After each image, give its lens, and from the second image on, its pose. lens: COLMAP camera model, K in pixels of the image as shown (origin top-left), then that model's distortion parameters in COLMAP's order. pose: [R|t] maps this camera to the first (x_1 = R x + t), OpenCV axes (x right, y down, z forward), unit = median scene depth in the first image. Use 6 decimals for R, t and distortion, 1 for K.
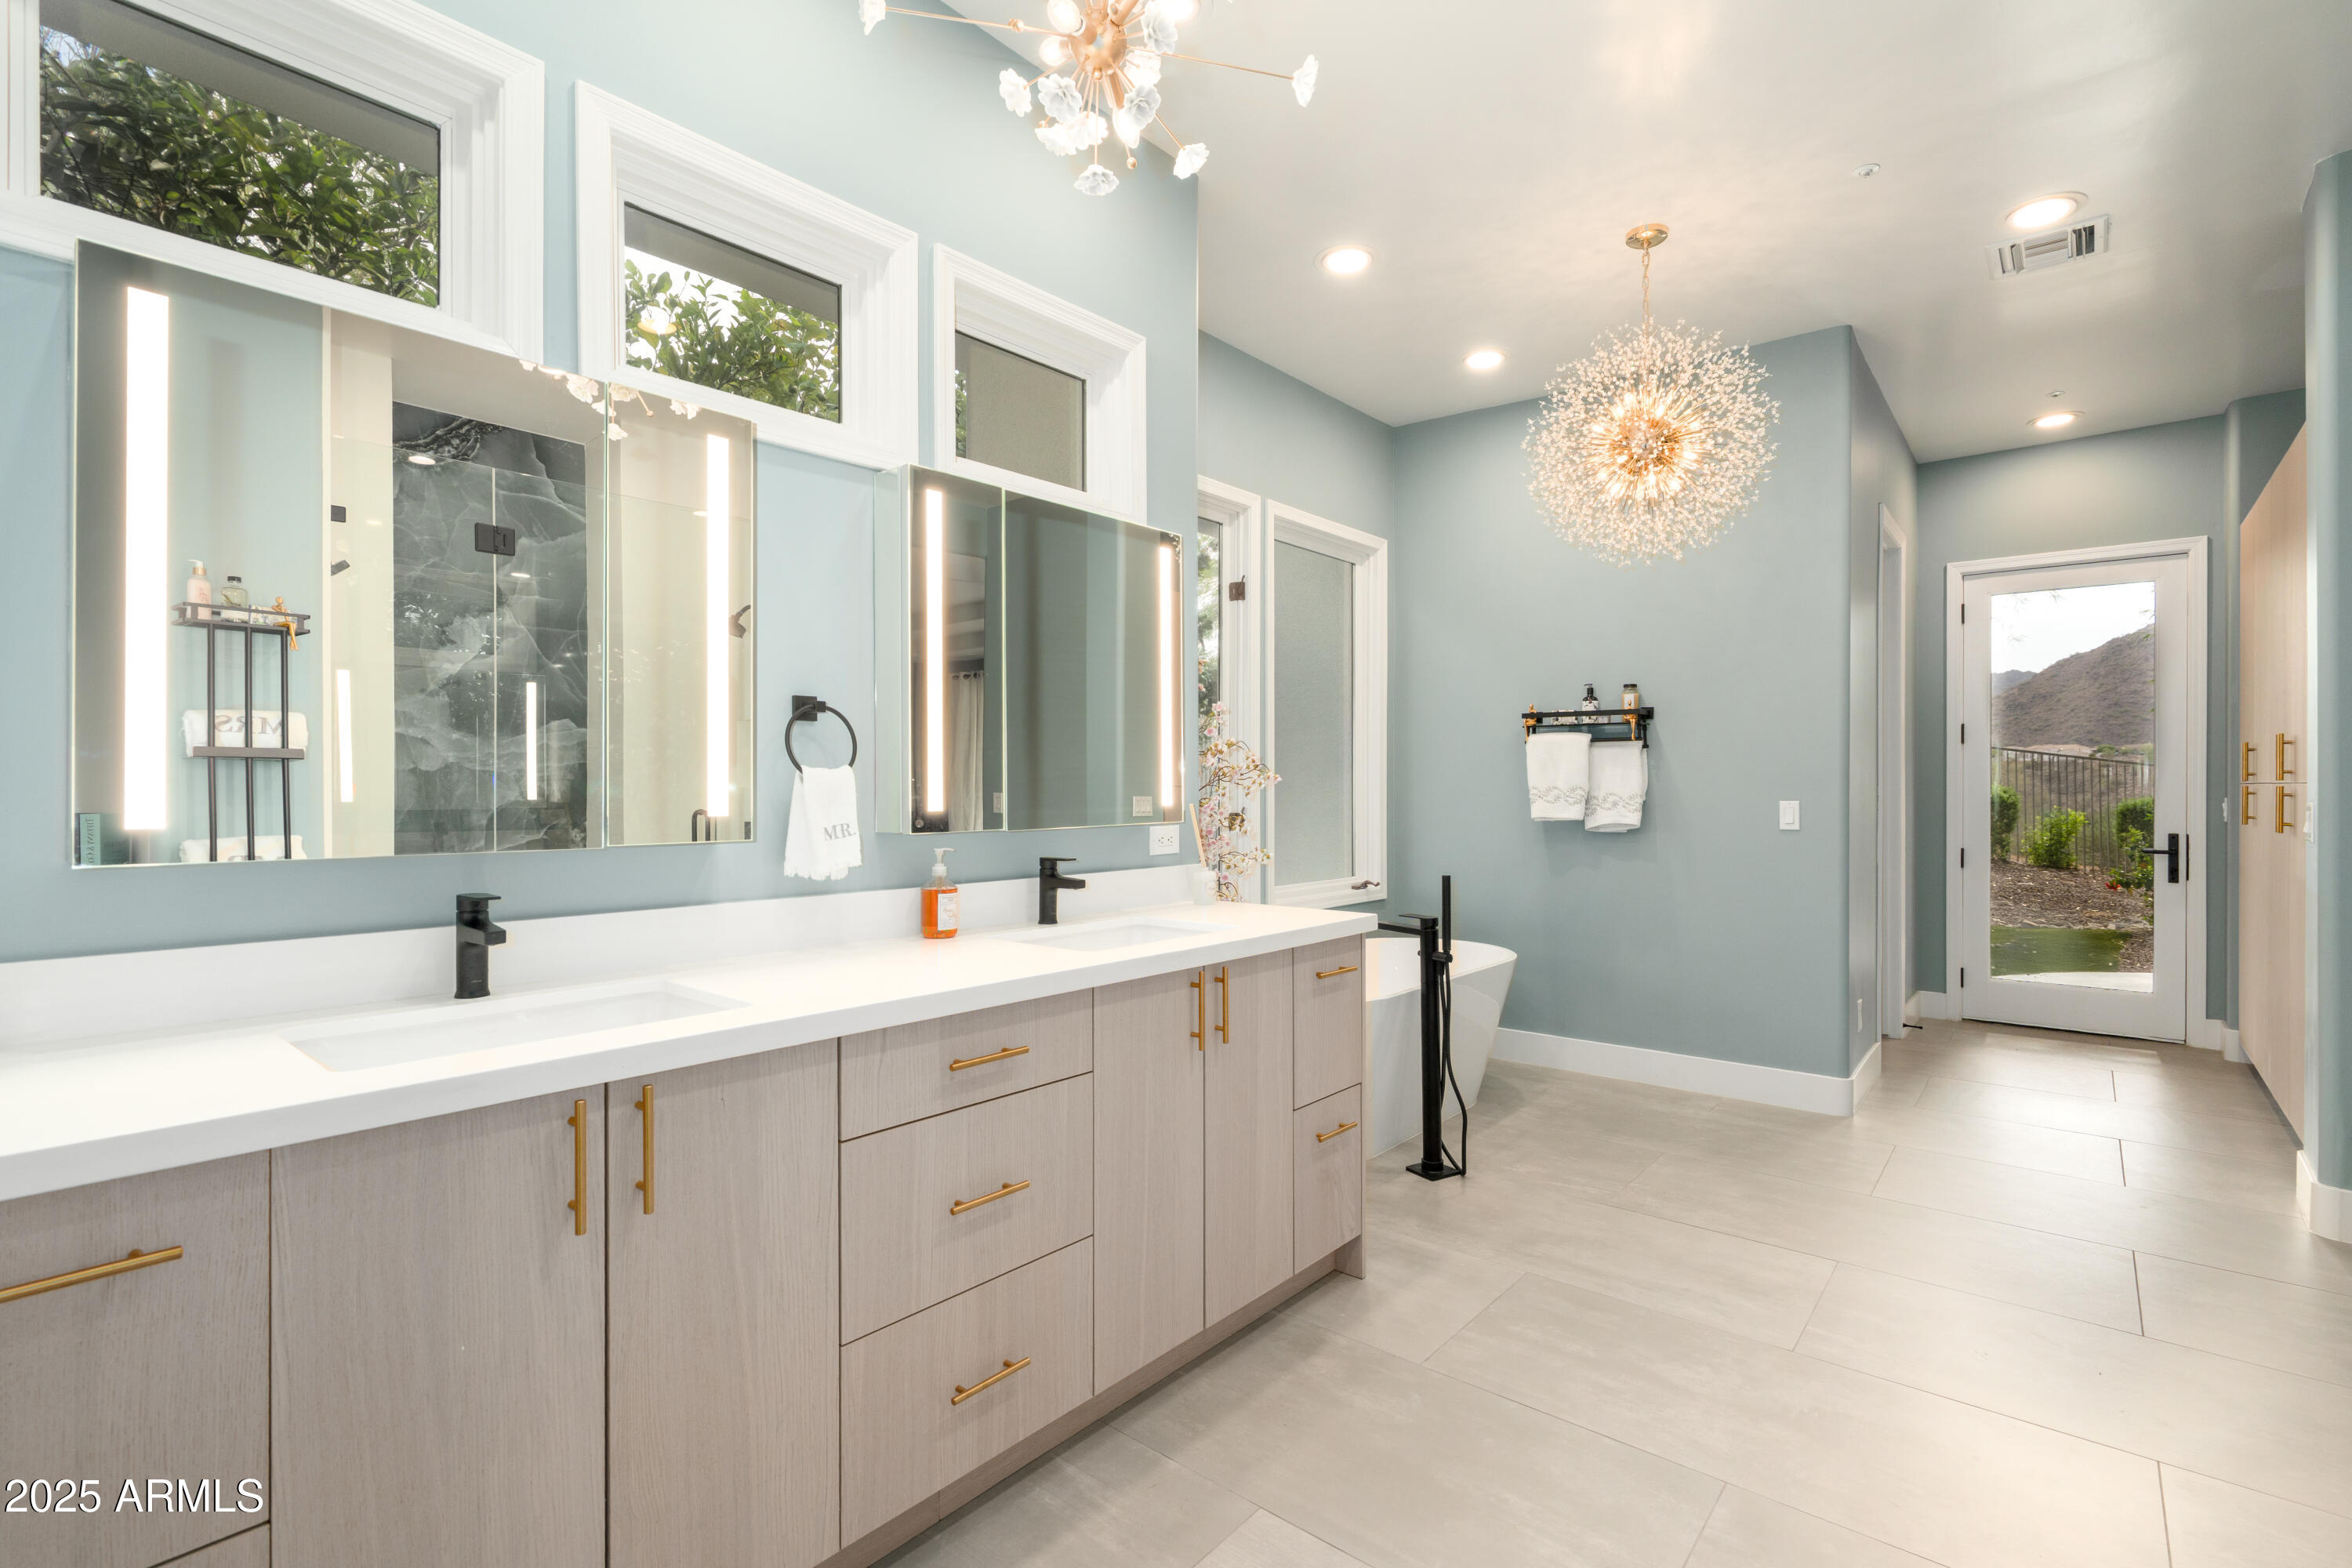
lens RADIAL K [[1086.8, 0, 1176.0], [0, 1086.8, 784.0], [0, 0, 1]] dist [0.001807, -0.000110]
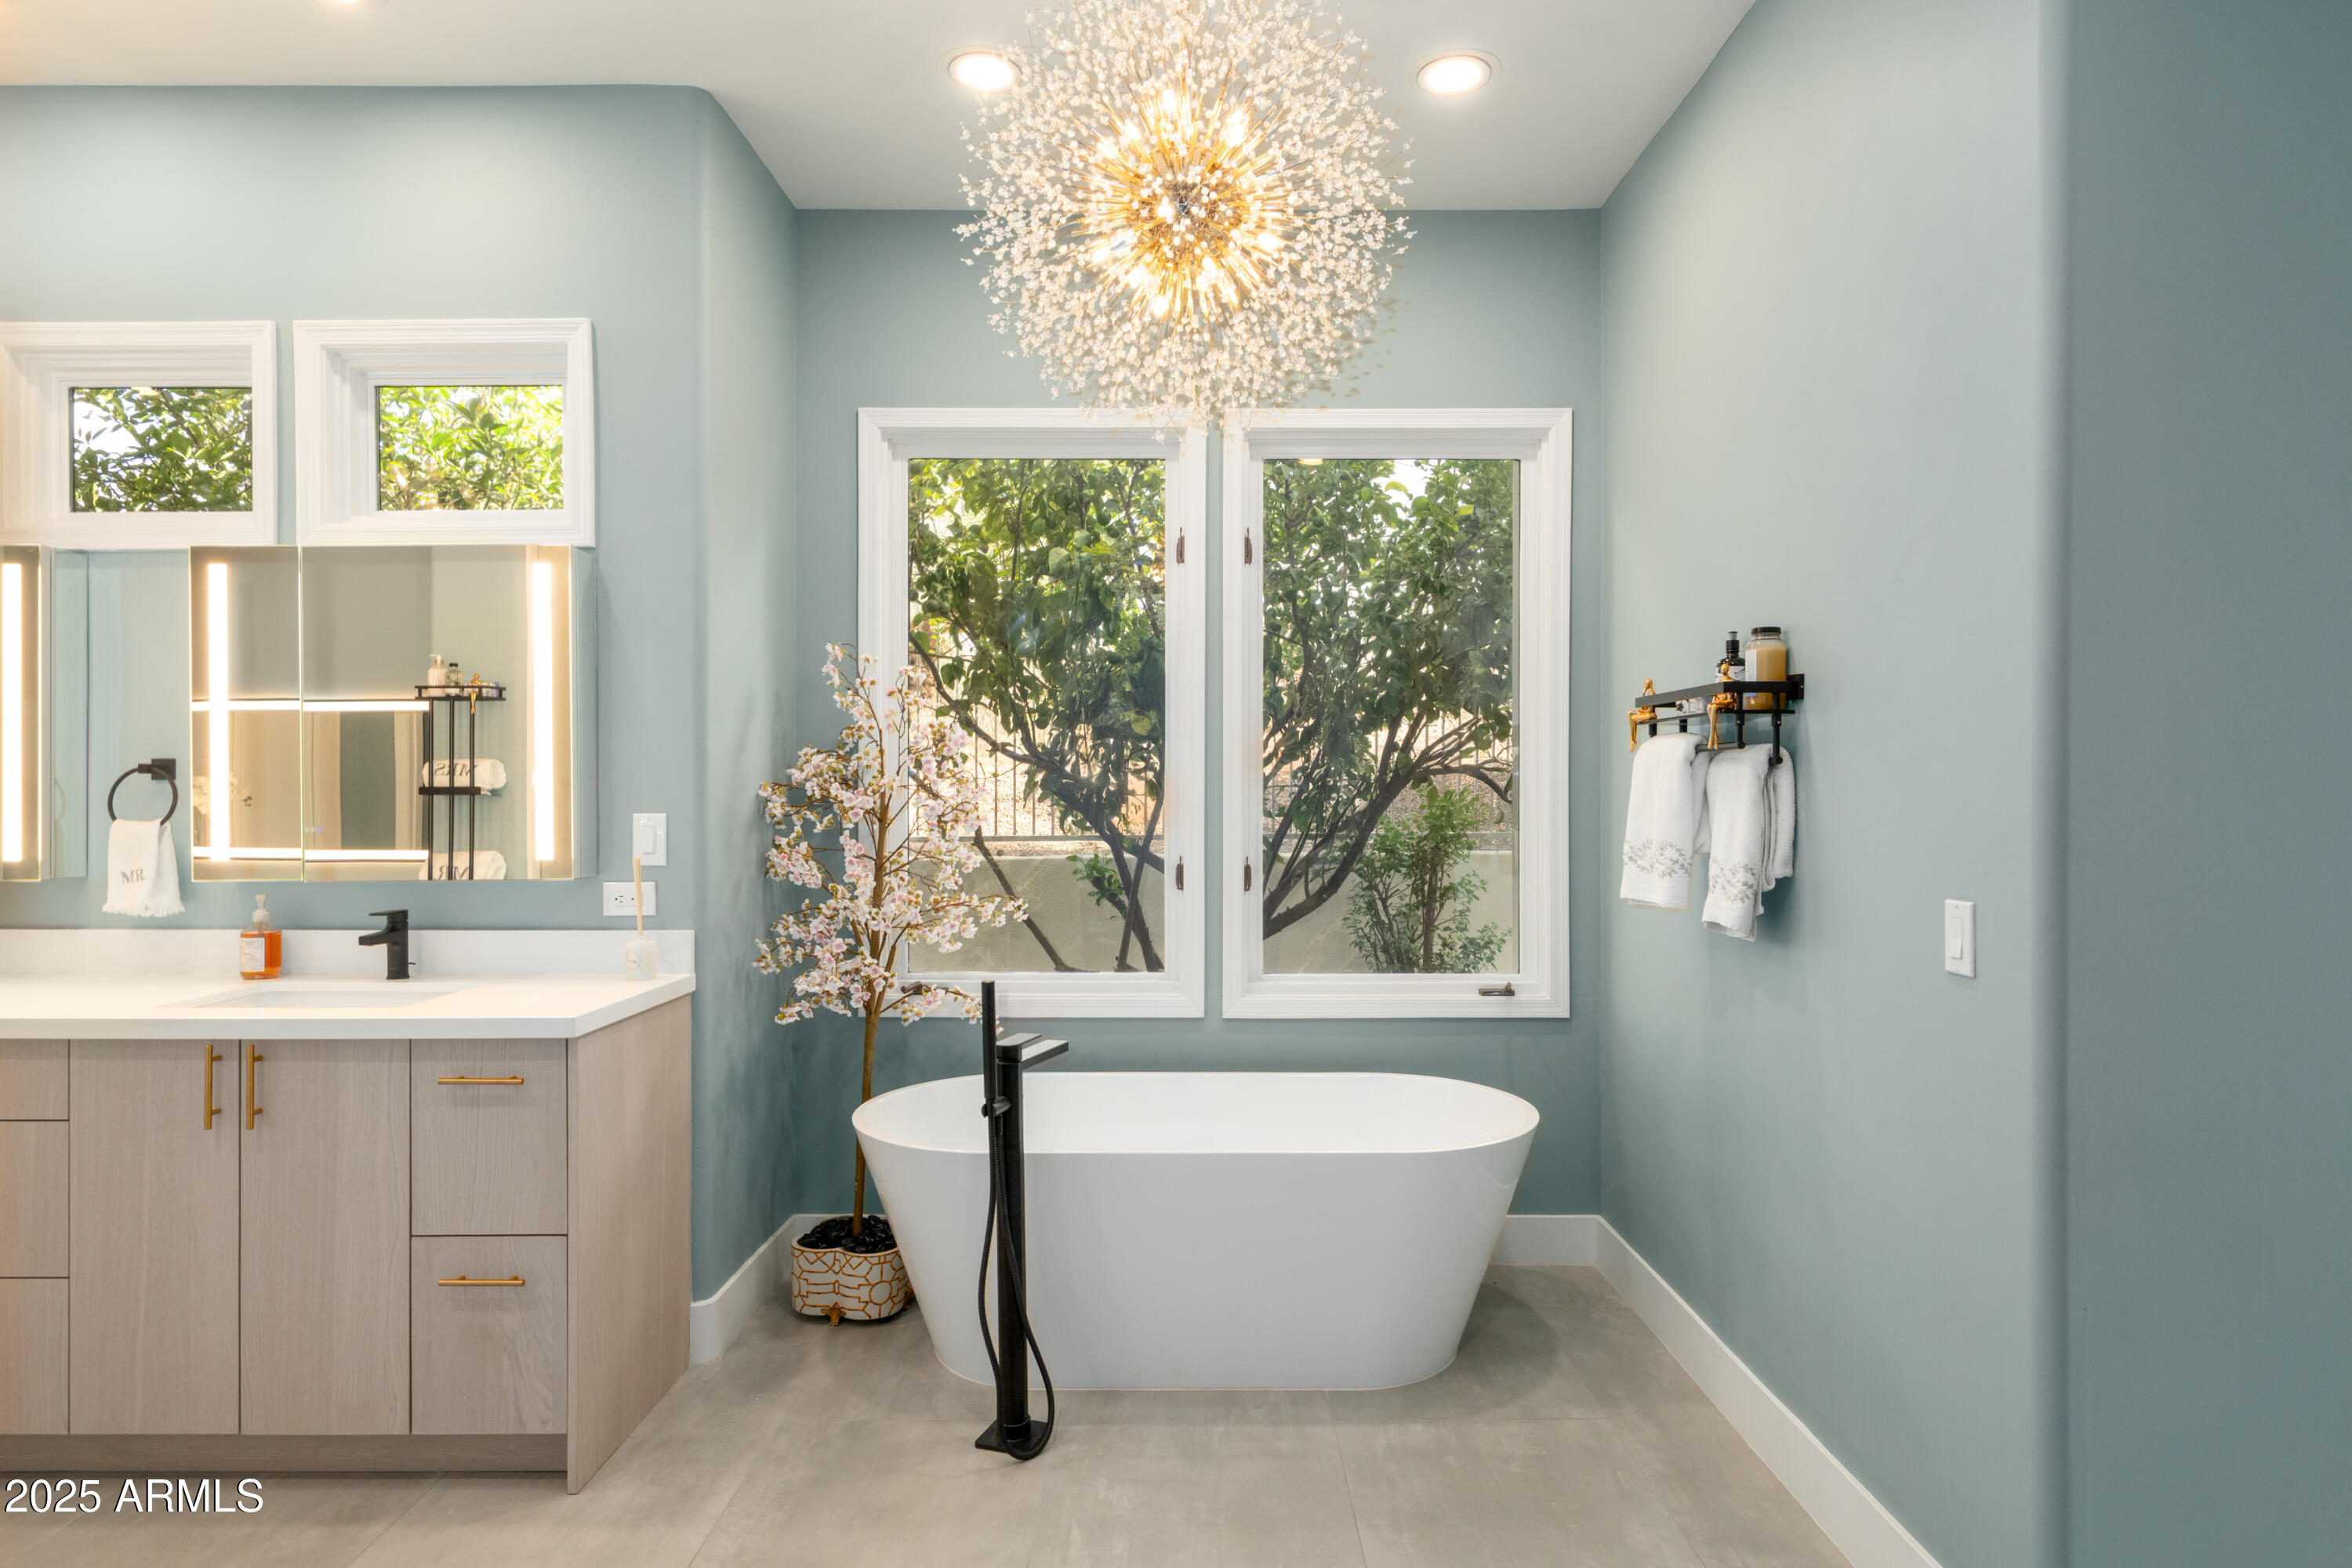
lens RADIAL K [[1294.2, 0, 1176.0], [0, 1294.2, 784.0], [0, 0, 1]] dist [0.009444, 0.000227]
pose [[0.641021, -0.000684, -0.767523, 0.672110], [0.001301, 0.999999, 0.000196, -0.024351], [0.767522, -0.001124, 0.641022, 0.436662]]
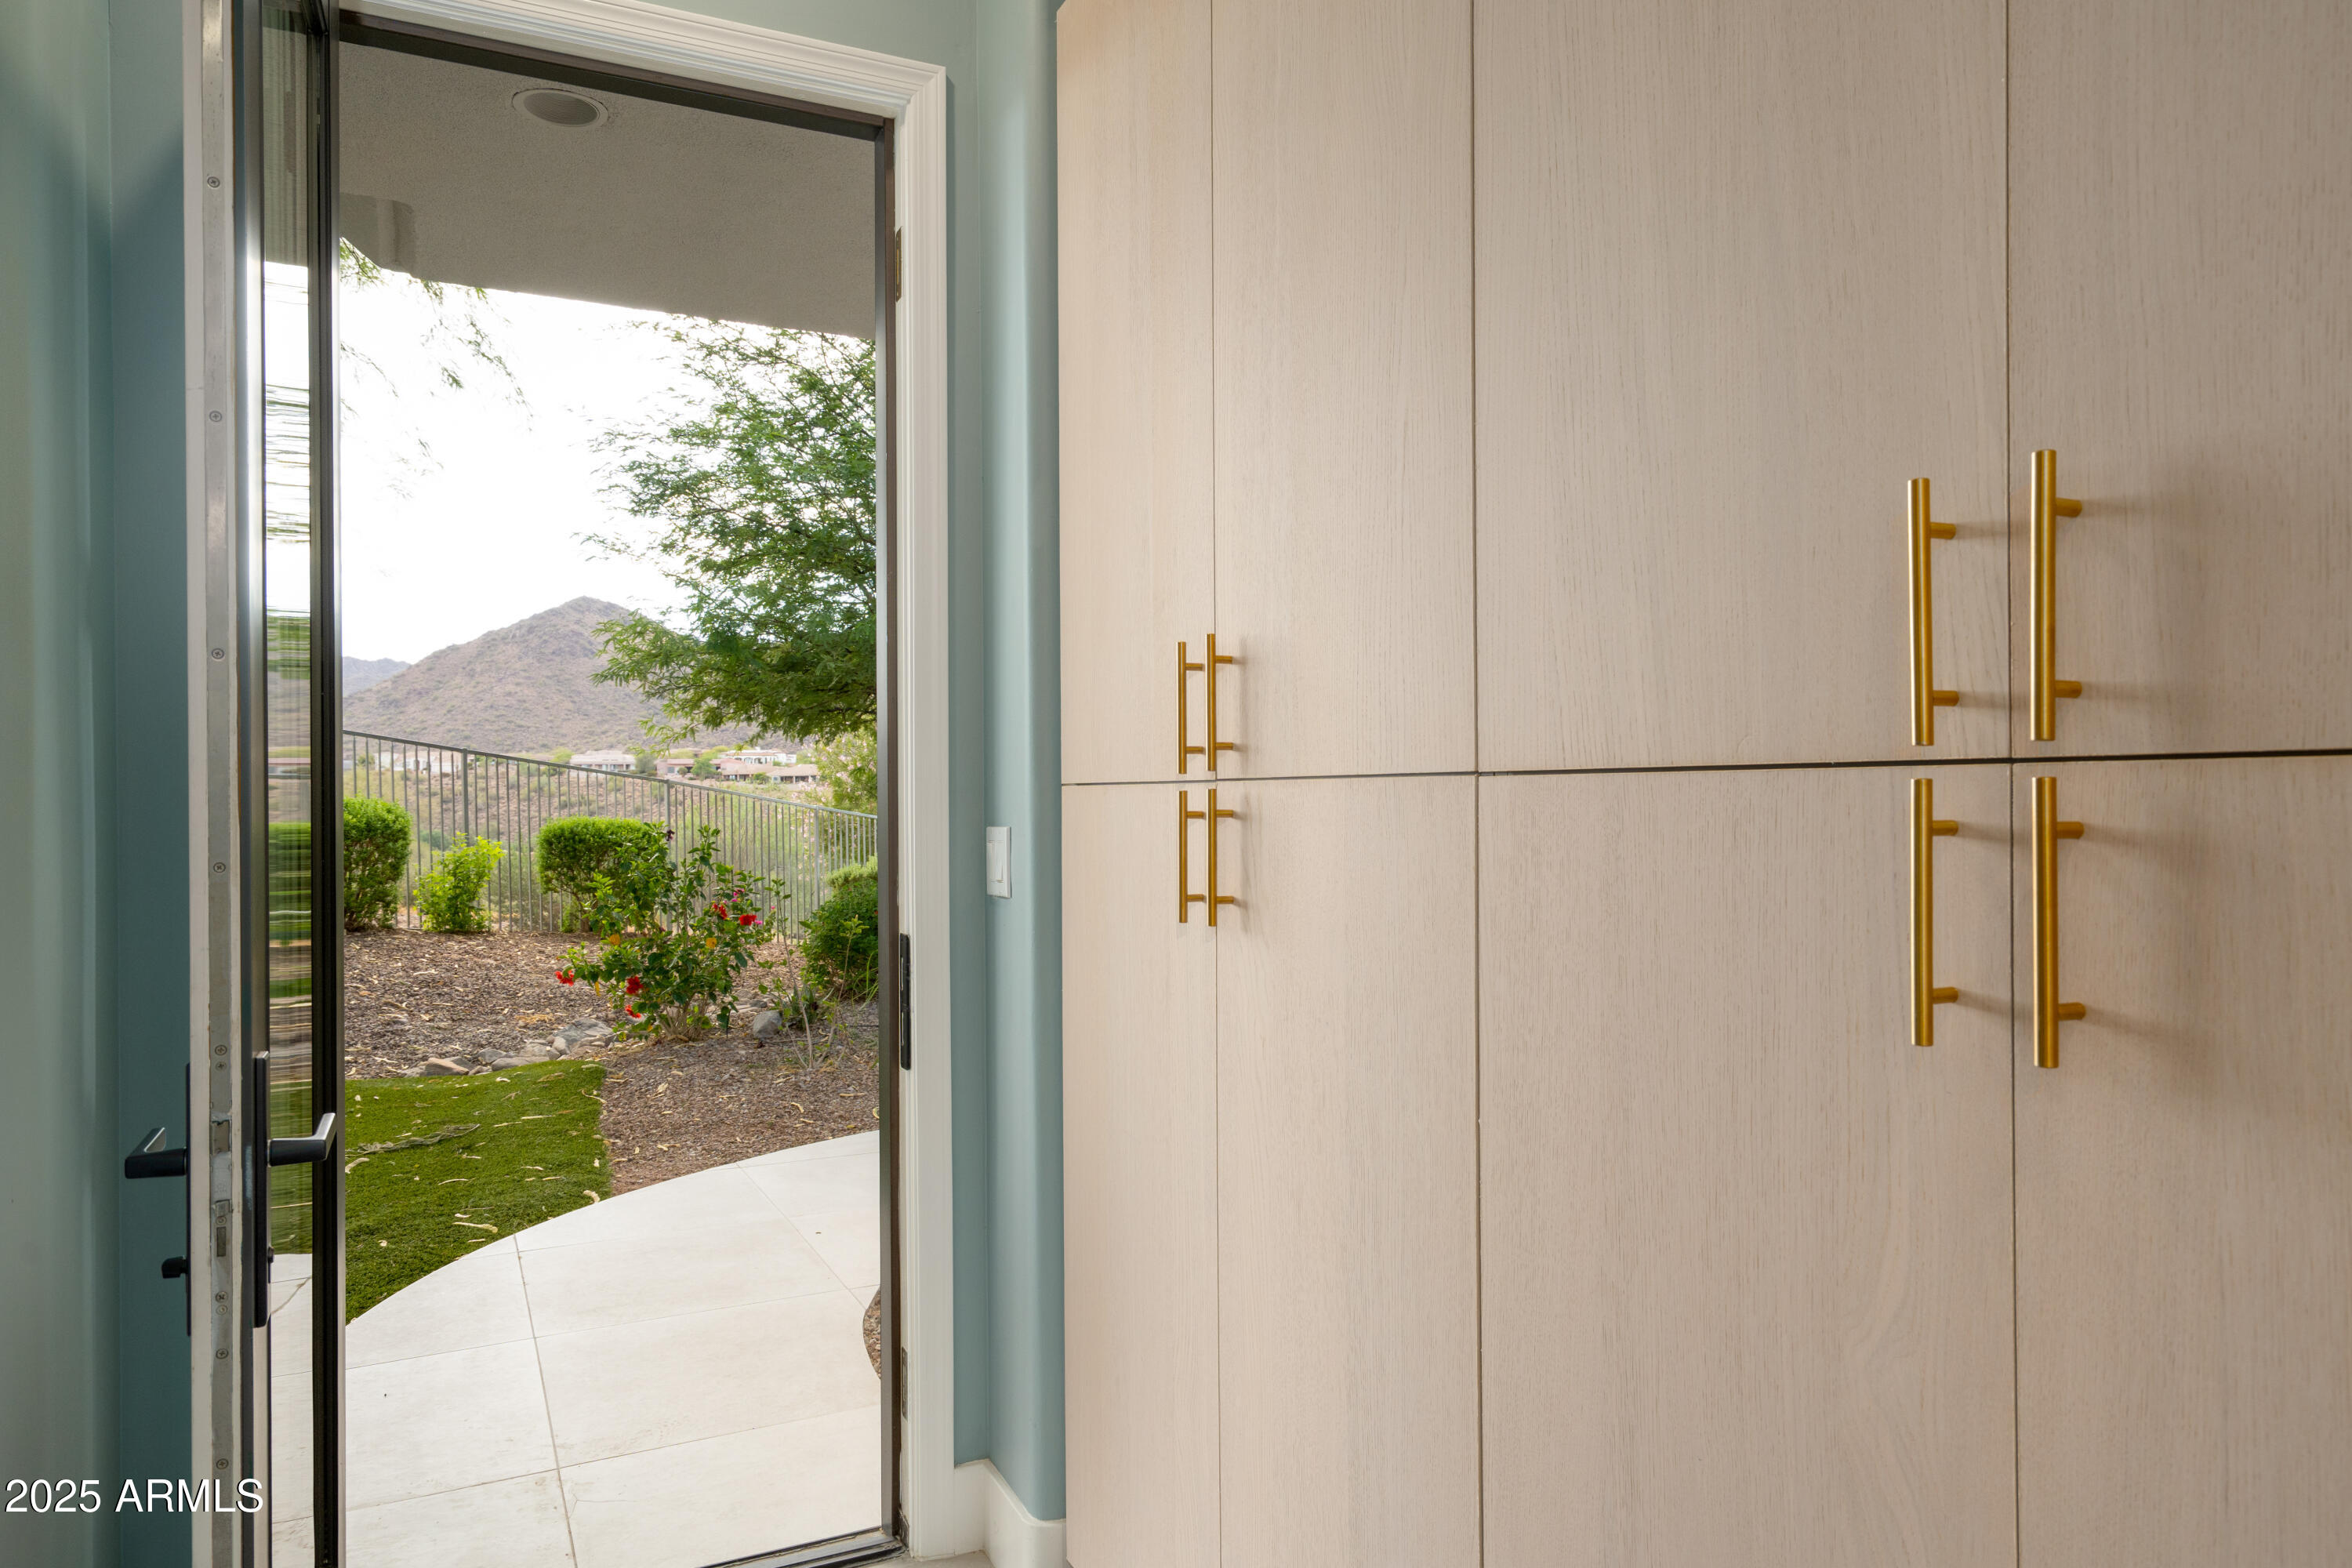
lens RADIAL K [[1507.9, 0, 1178.1], [0, 1507.9, 795.9], [0, 0, 1]] dist [-0.005974, -0.001253]
pose [[0.417852, -0.003070, 0.908510, 0.595969], [0.005451, 0.999985, 0.000872, 0.002481], [-0.908499, 0.004587, 0.417862, 0.806789]]
